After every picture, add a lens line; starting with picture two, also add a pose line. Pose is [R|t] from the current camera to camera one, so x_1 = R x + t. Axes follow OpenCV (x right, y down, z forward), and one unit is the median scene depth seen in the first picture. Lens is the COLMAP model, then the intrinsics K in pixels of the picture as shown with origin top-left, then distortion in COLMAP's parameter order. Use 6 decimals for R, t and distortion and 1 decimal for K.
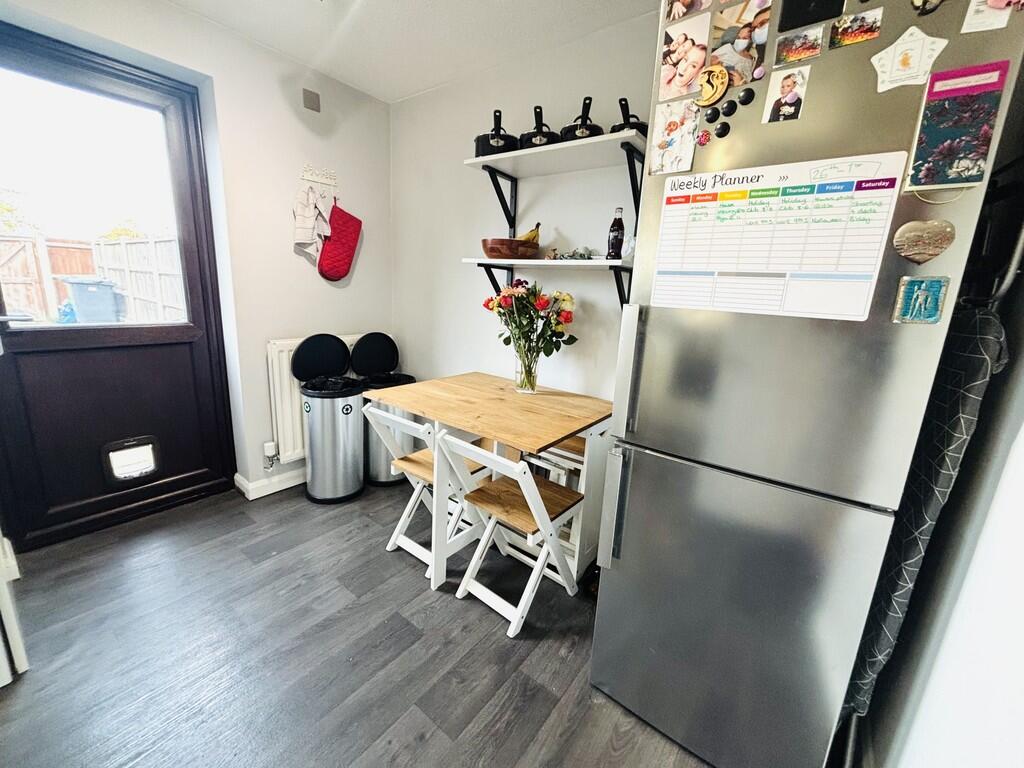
lens RADIAL K [[413.0, 0, 510.2], [0, 413.0, 384.2], [0, 0, 1]] dist [0.004223, -0.001118]
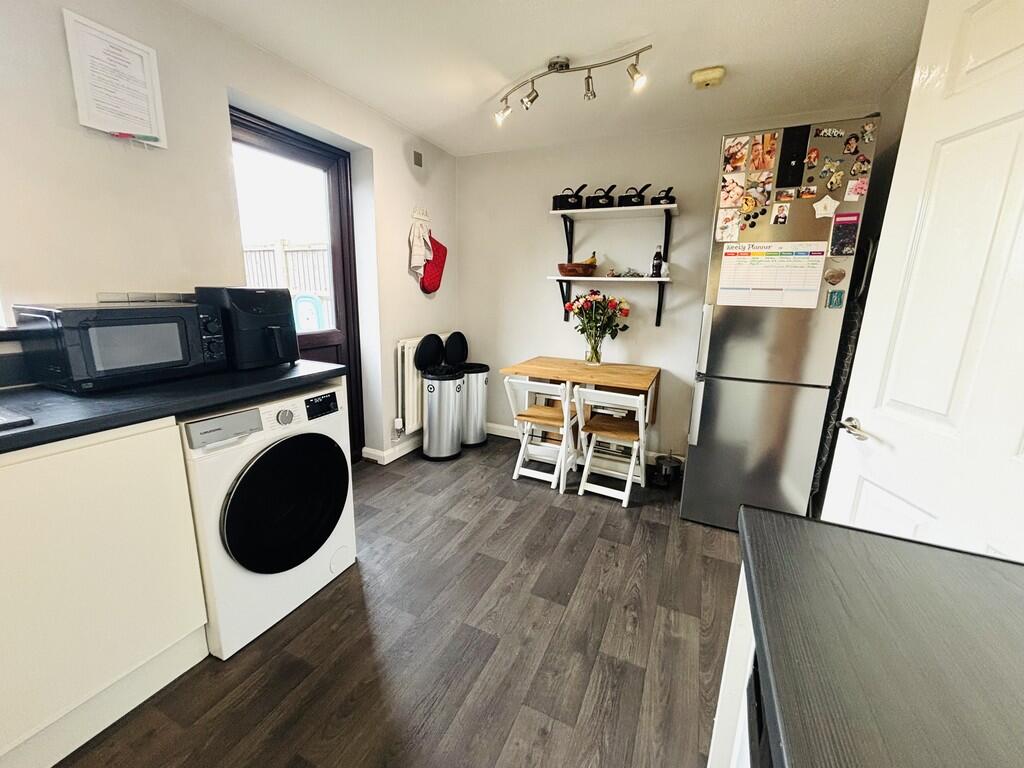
lens RADIAL K [[413.0, 0, 510.8], [0, 413.0, 383.4], [0, 0, 1]] dist [0.004223, -0.001118]
pose [[0.974550, -0.071987, 0.212296, -0.888187], [0.073131, 0.997319, 0.002467, 0.094027], [-0.211904, 0.013121, 0.977202, -0.613171]]
